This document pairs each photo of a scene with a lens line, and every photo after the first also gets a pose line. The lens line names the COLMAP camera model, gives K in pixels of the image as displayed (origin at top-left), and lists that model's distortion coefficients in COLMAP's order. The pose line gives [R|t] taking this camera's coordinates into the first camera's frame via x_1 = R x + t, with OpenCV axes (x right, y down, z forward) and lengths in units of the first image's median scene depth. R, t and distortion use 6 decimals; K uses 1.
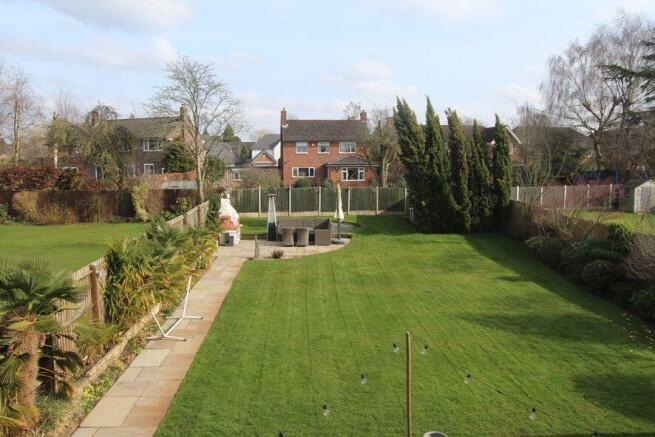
lens RADIAL K [[479.8, 0, 327.3], [0, 479.8, 215.5], [0, 0, 1]] dist [0.084625, 0.003179]
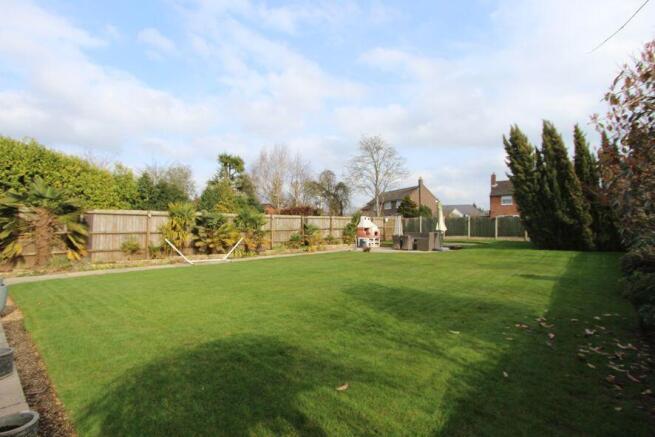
lens RADIAL K [[300.9, 0, 327.7], [0, 300.9, 217.6], [0, 0, 1]] dist [-0.011610, 0.001190]
pose [[0.736261, -0.018614, -0.676442, 0.306788], [-0.081053, 0.989999, -0.115463, 0.079638], [0.671826, 0.139839, 0.727389, 0.247011]]
